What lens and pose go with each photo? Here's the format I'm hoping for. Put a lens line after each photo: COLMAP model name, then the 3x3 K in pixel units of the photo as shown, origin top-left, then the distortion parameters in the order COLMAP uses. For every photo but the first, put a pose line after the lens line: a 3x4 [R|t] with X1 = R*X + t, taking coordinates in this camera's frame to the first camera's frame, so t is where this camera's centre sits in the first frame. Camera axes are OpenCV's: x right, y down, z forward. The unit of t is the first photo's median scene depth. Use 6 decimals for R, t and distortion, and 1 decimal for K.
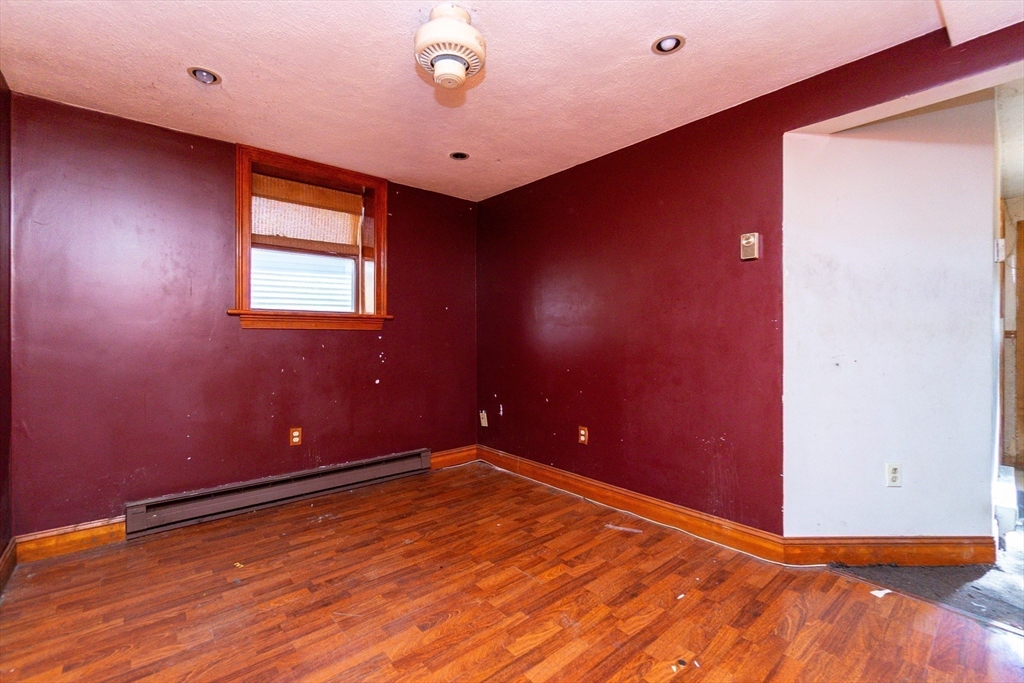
lens RADIAL K [[443.1, 0, 509.7], [0, 443.1, 335.8], [0, 0, 1]] dist [-0.000156, 0.000625]
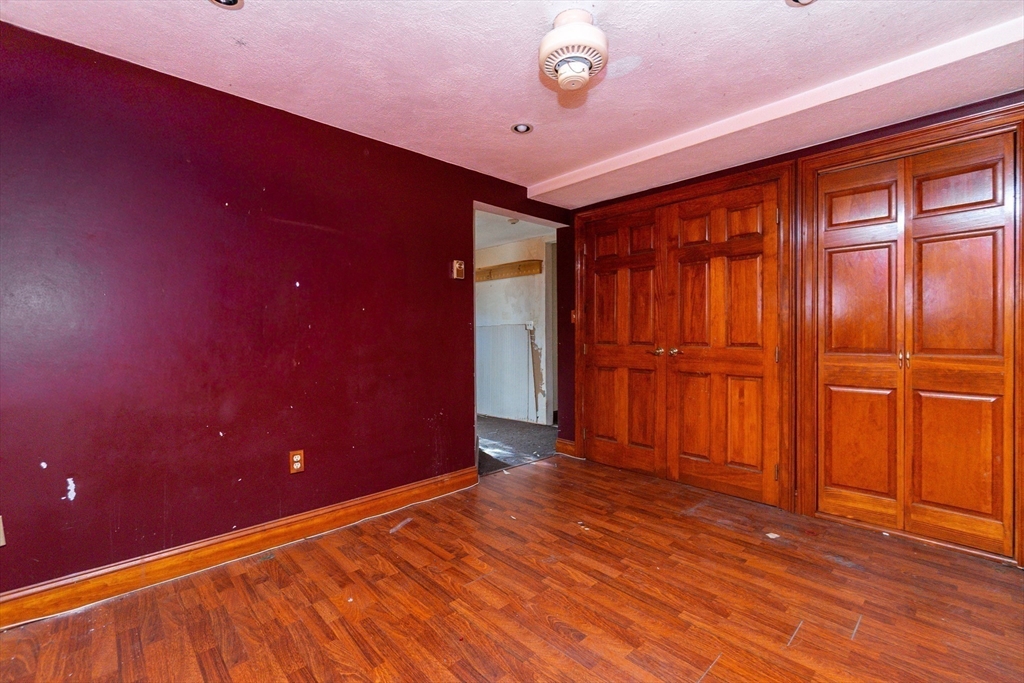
lens RADIAL K [[443.1, 0, 509.9], [0, 443.1, 339.2], [0, 0, 1]] dist [-0.000156, 0.000625]
pose [[-0.042649, -0.007779, 0.999060, -0.800668], [0.006459, 0.999947, 0.008061, 0.005775], [-0.999069, 0.006797, -0.042596, 0.835131]]
